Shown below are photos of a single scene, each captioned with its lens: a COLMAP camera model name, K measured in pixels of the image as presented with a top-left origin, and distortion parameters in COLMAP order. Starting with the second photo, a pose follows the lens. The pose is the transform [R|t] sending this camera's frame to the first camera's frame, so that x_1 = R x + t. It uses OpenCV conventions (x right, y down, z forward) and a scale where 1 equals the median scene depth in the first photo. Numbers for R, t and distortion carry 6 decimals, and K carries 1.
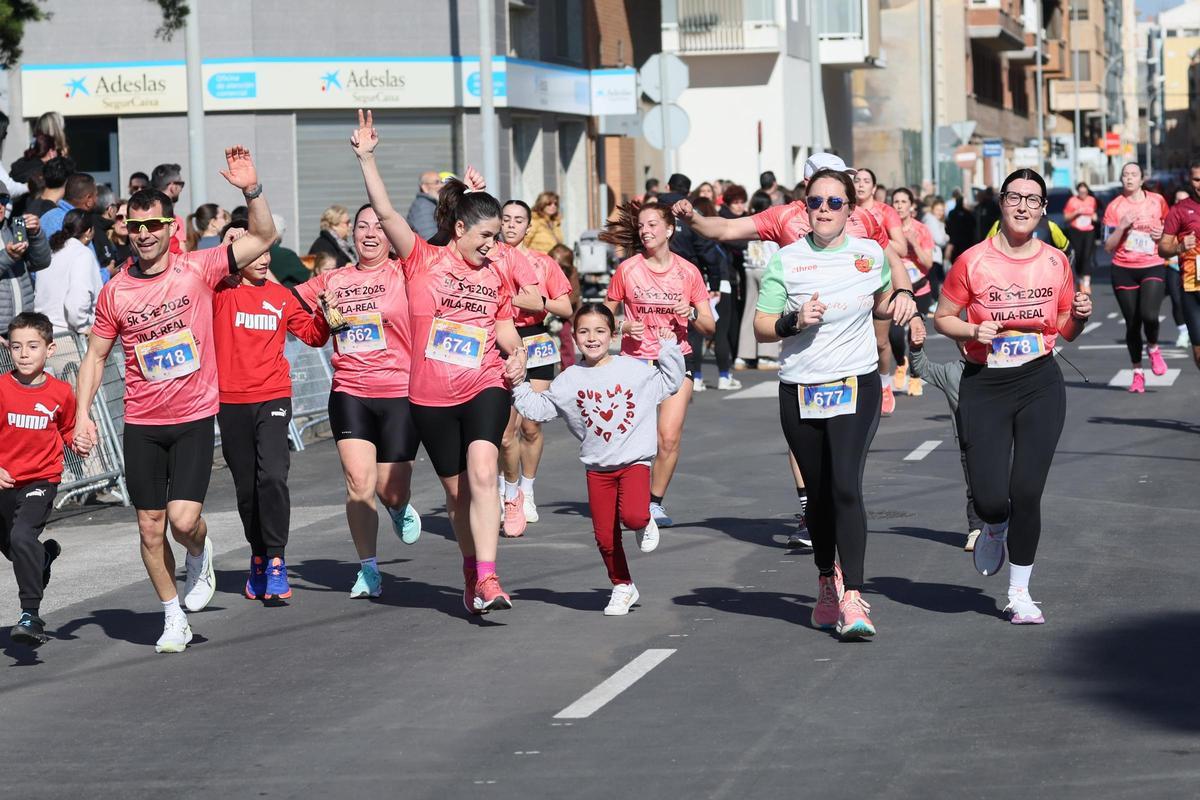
lens RADIAL K [[4723.8, 0, 600.0], [0, 4723.8, 400.0], [0, 0, 1]] dist [-0.295231, 4.143419]
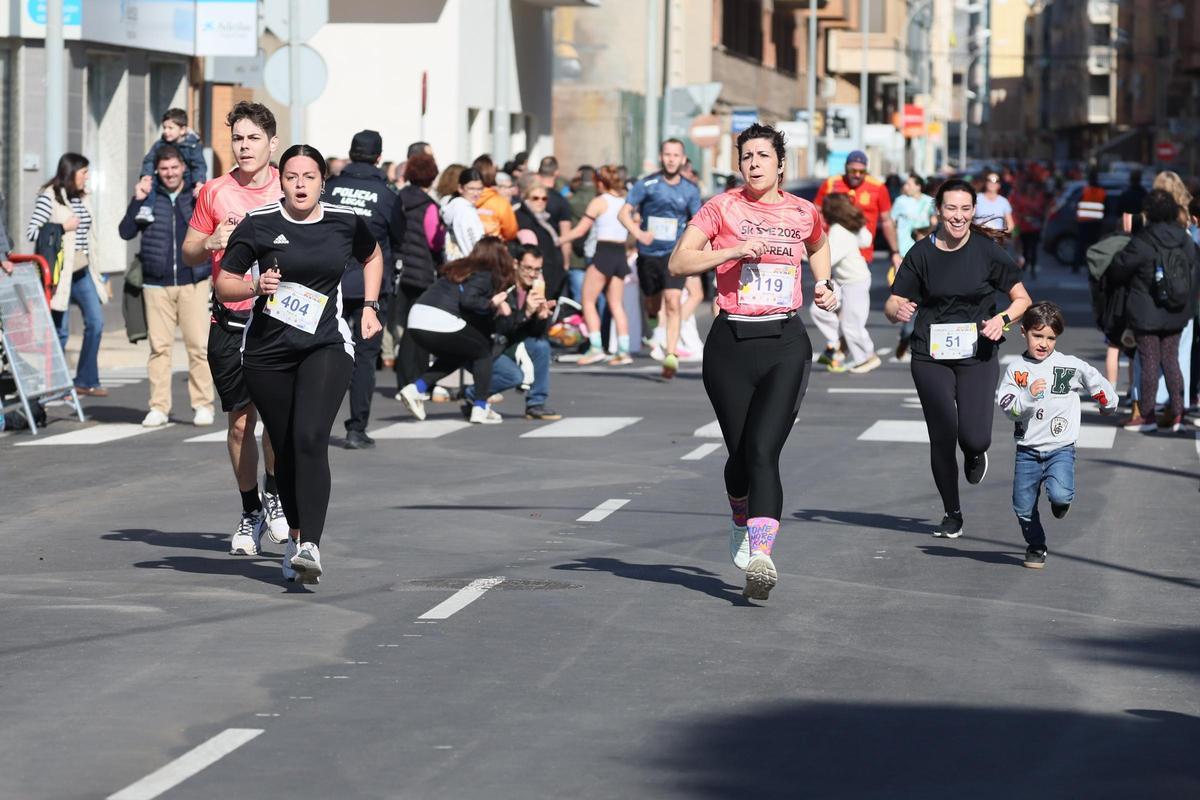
lens RADIAL K [[7986.1, 0, 600.0], [0, 7986.1, 400.0], [0, 0, 1]] dist [0.509991, -5.770174]
pose [[0.998233, 0.038146, 0.045556, 0.005947], [-0.037457, 0.999172, -0.015880, 0.010450], [-0.046124, 0.014145, 0.998836, -0.238297]]
